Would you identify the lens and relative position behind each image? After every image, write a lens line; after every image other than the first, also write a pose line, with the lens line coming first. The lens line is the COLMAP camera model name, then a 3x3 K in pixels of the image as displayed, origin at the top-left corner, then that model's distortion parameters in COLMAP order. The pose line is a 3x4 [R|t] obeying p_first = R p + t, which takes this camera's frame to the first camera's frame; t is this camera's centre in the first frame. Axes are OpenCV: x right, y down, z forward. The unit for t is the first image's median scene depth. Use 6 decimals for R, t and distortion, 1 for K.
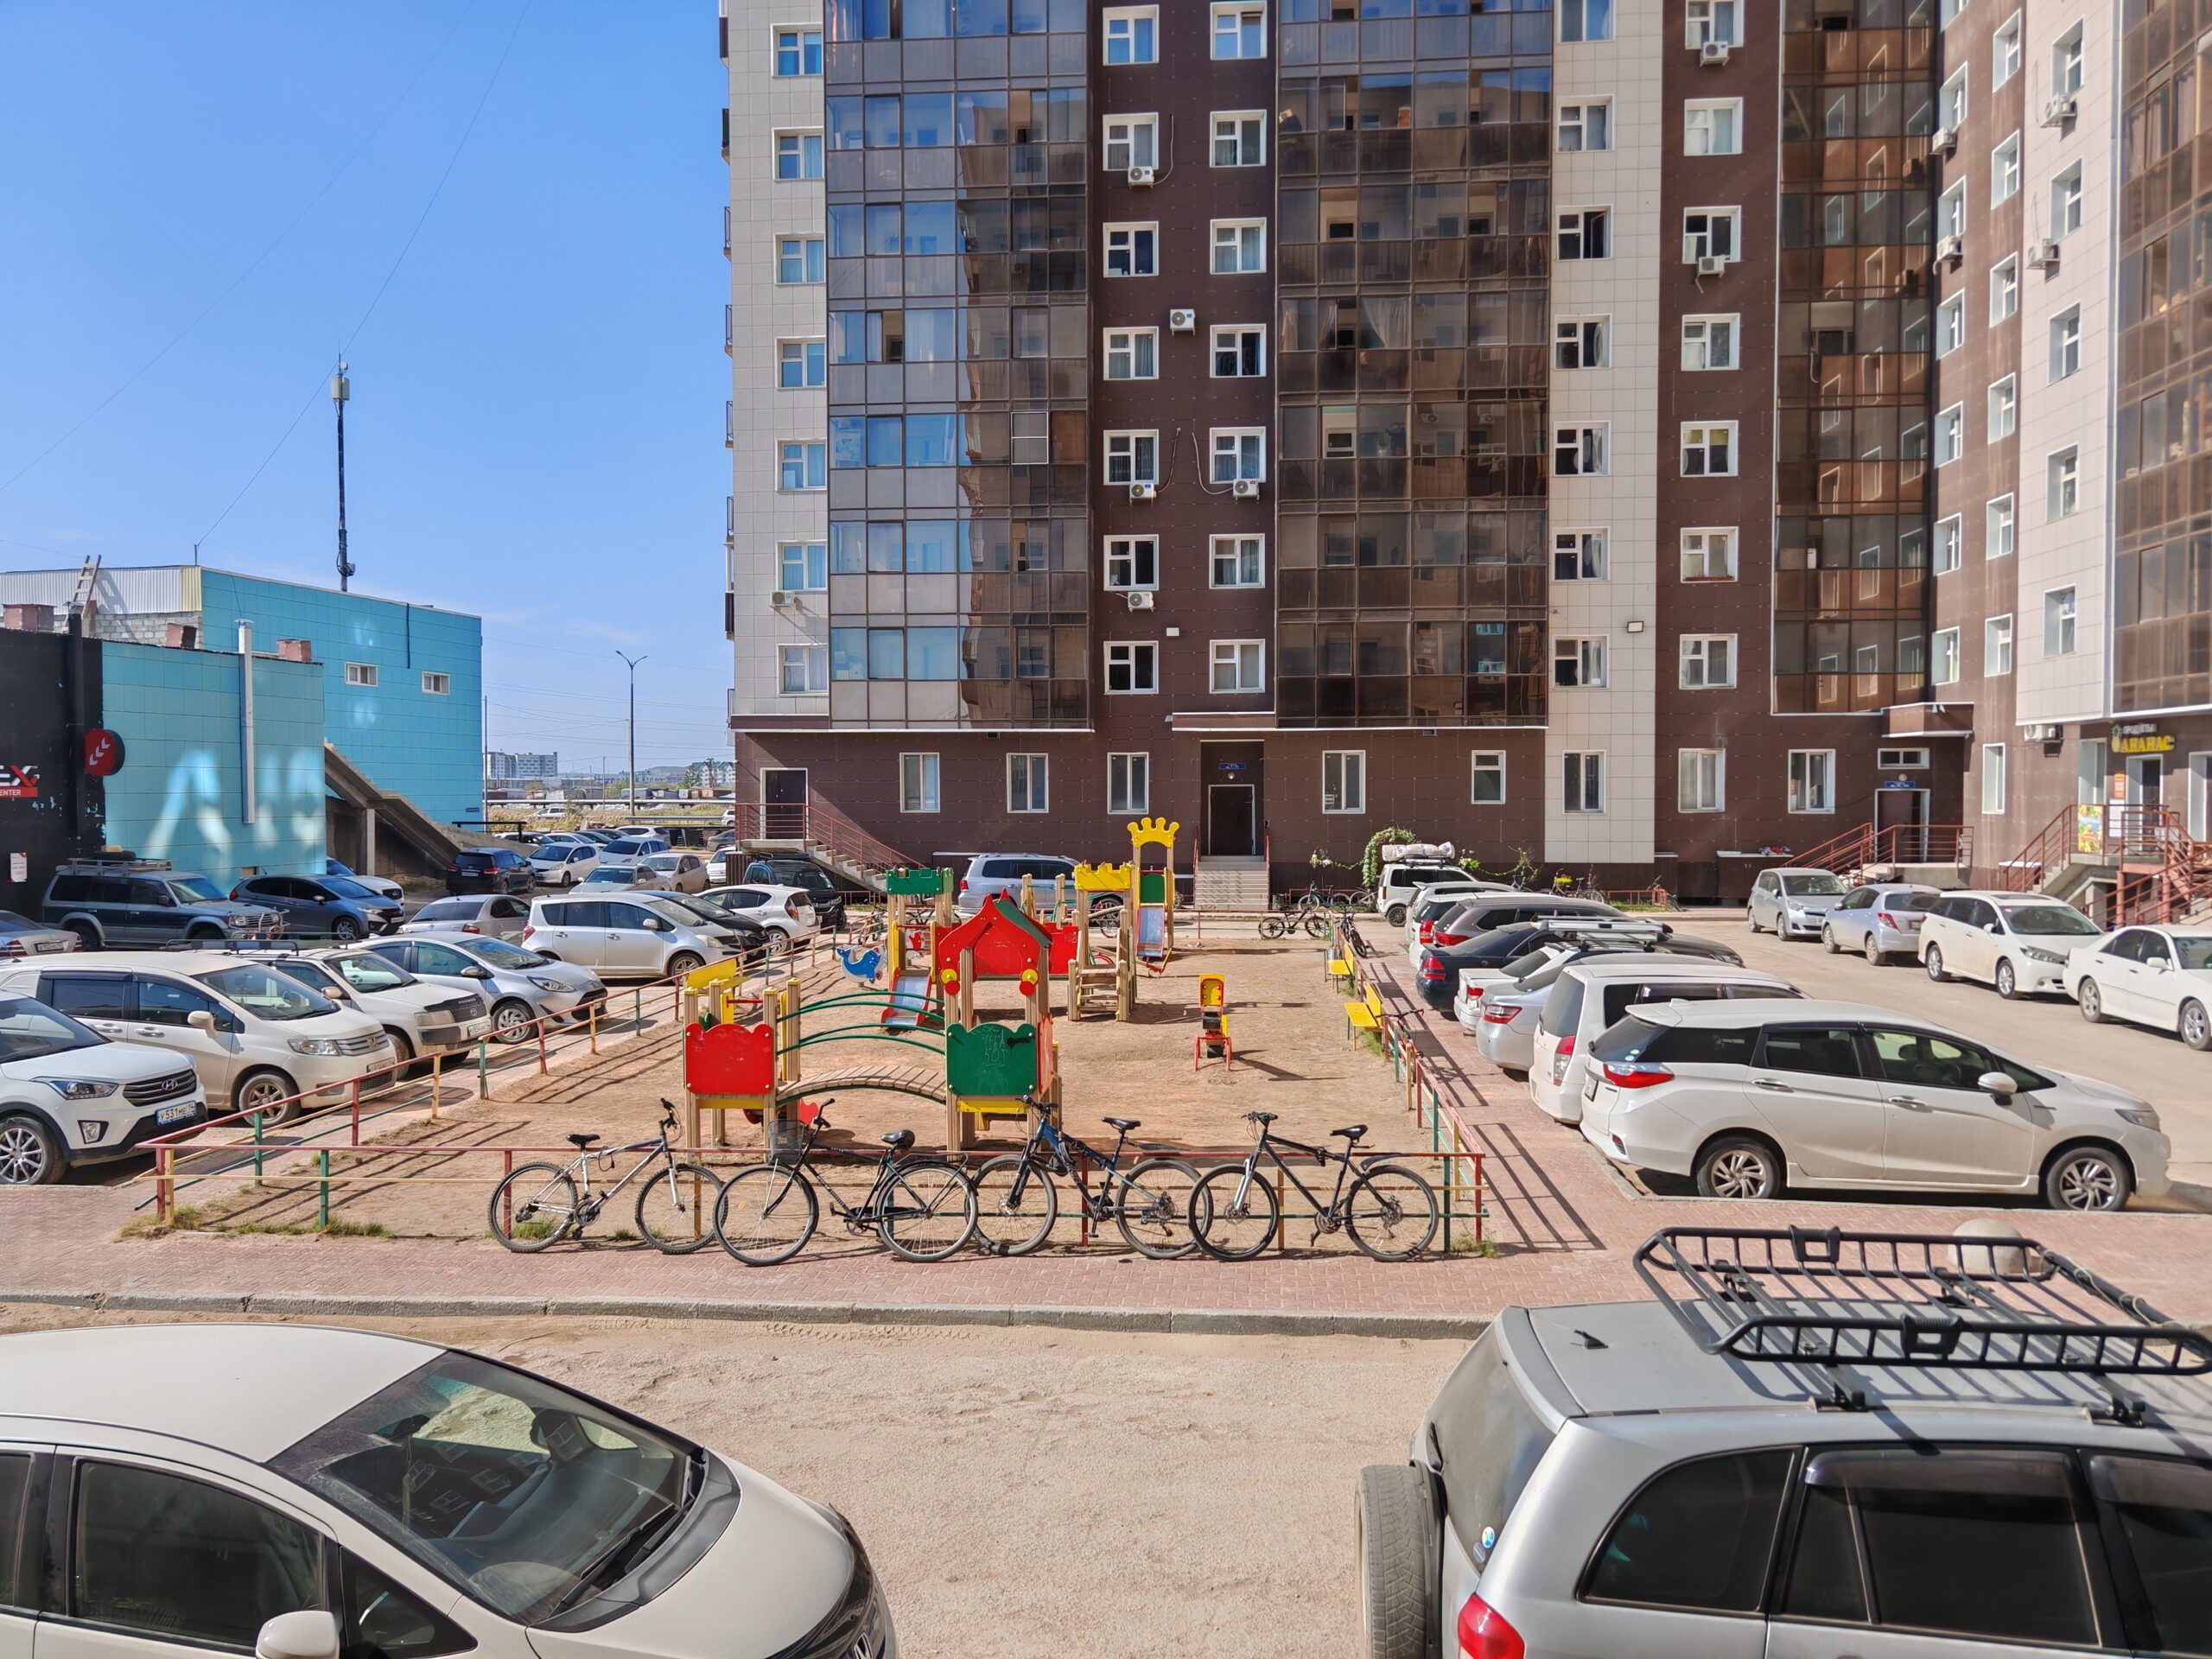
lens RADIAL K [[1732.5, 0, 1101.2], [0, 1732.5, 832.3], [0, 0, 1]] dist [0.025801, -0.005974]
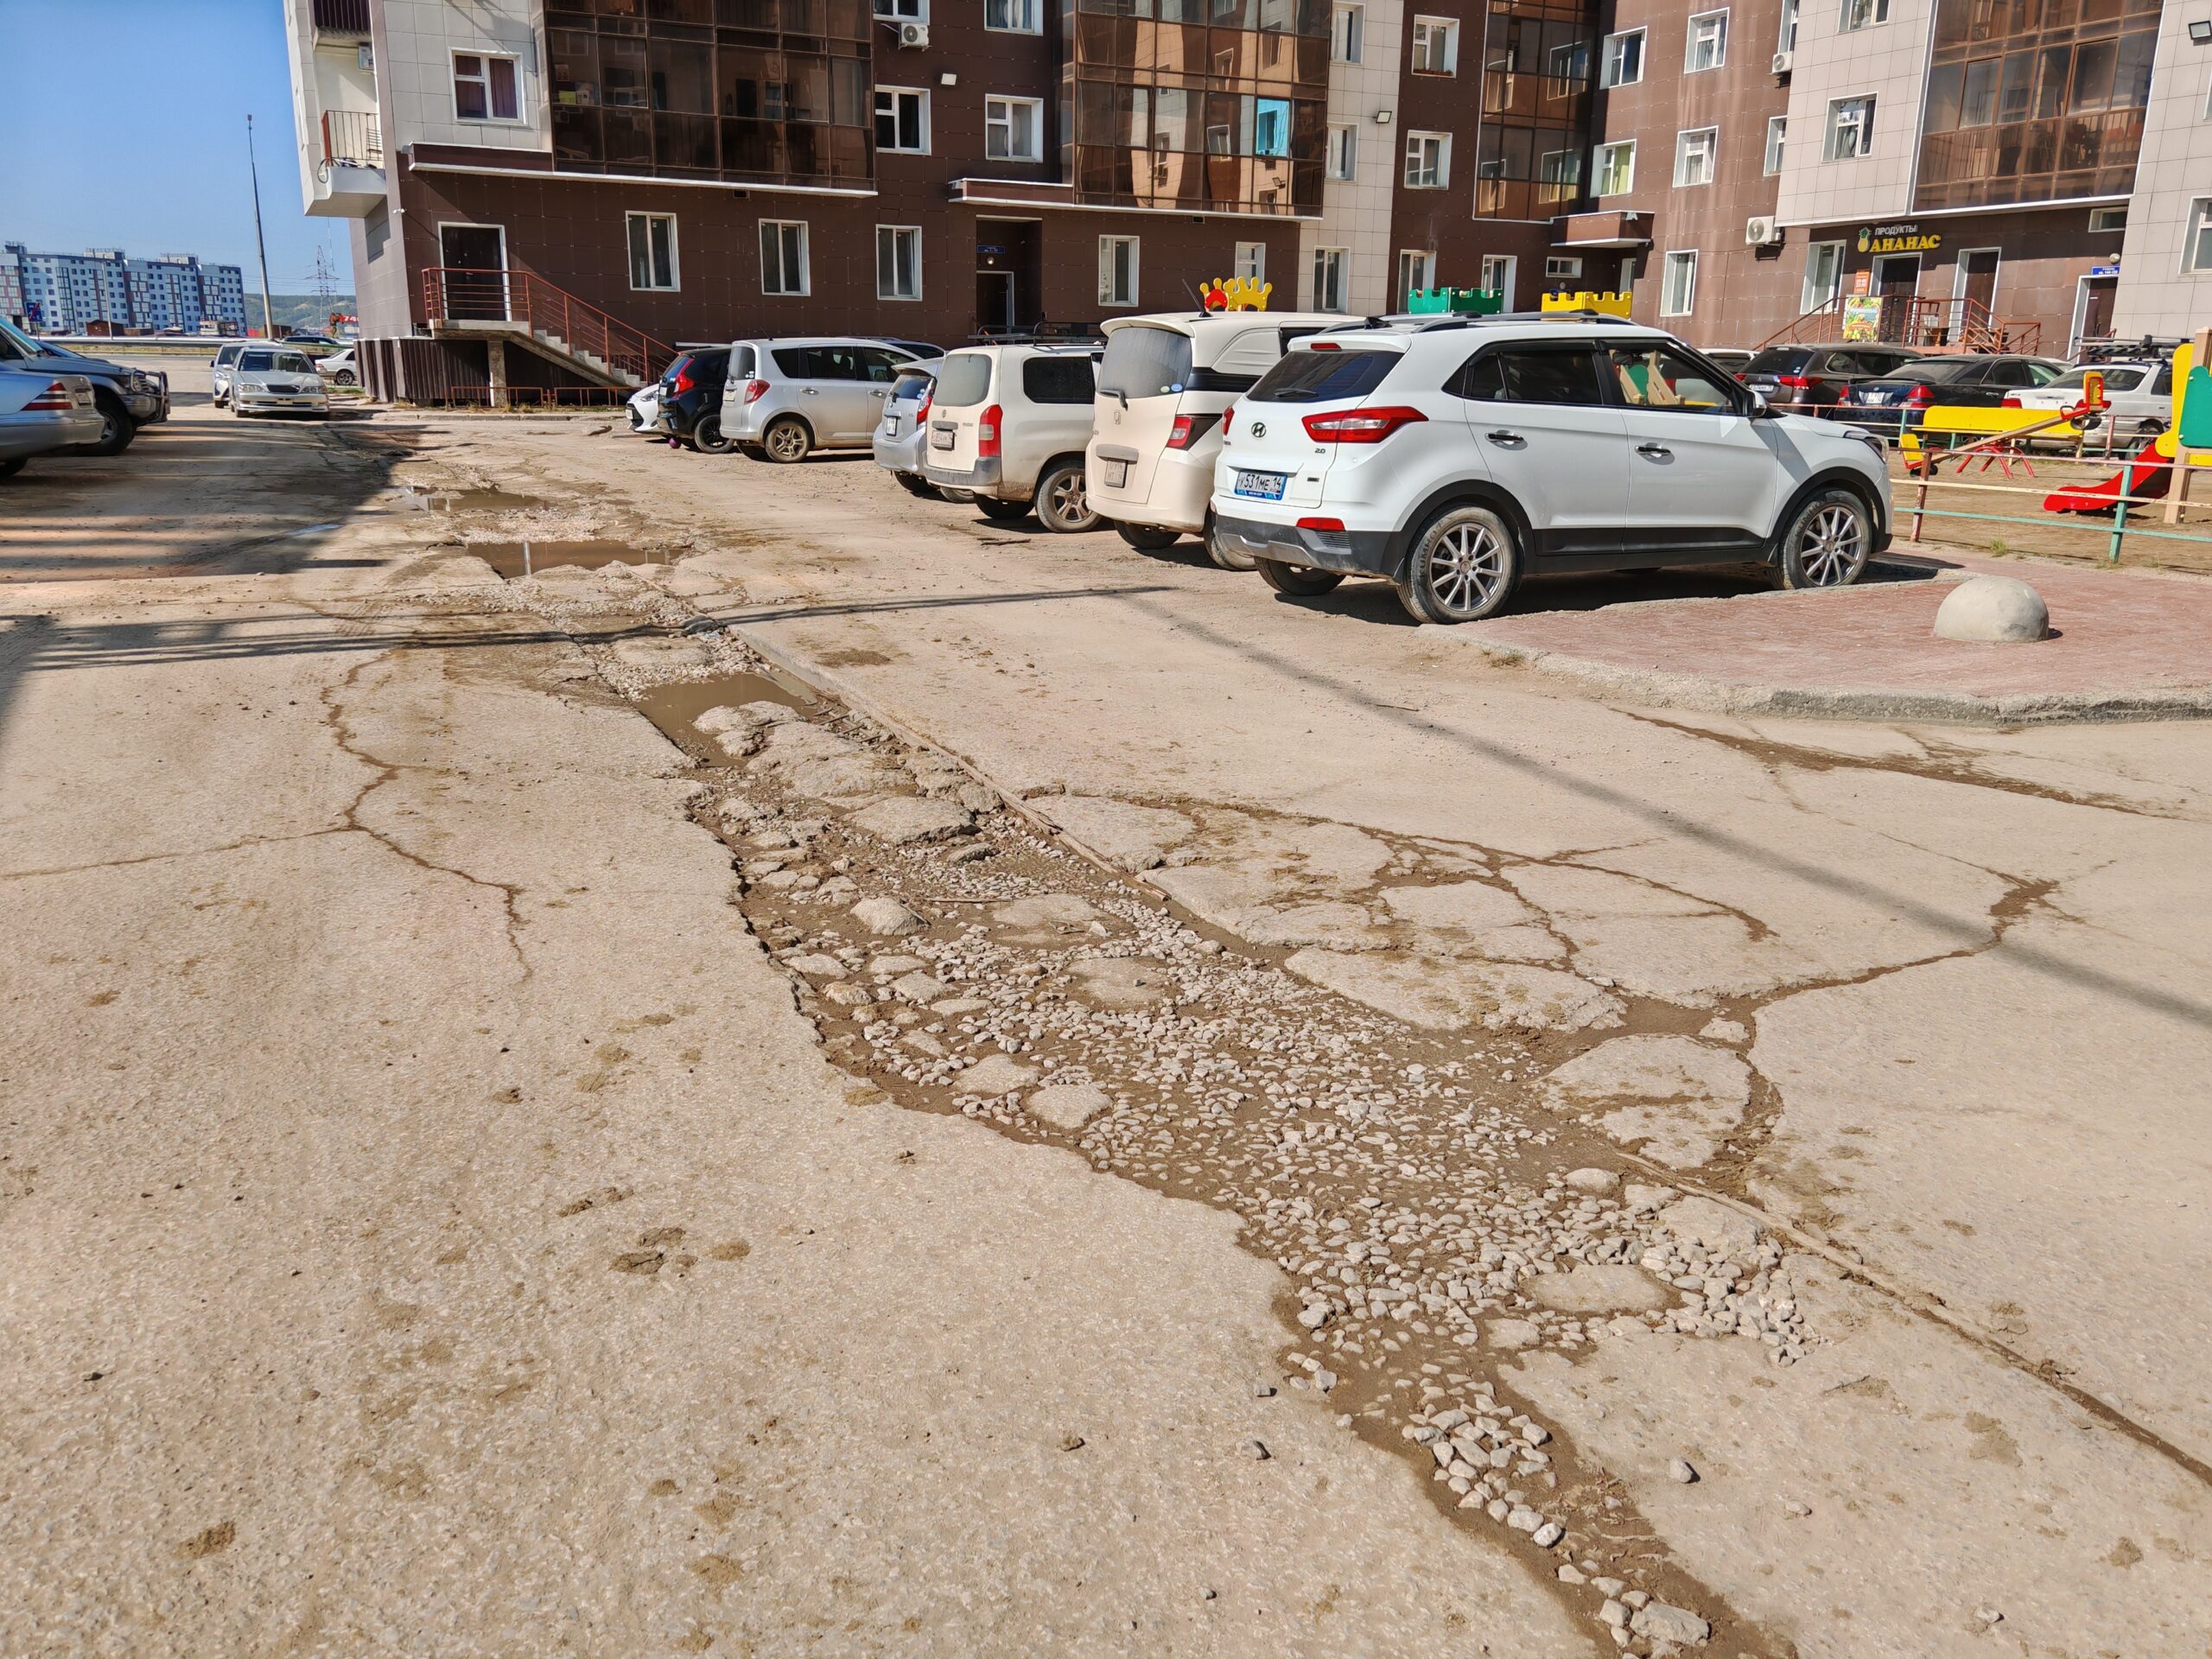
lens RADIAL K [[1732.5, 0, 1109.1], [0, 1732.5, 823.1], [0, 0, 1]] dist [0.025801, -0.005974]
pose [[0.861874, -0.117899, 0.493227, -0.385642], [-0.003094, 0.971359, 0.237596, 0.040339], [-0.507112, -0.206304, 0.836825, 0.171482]]
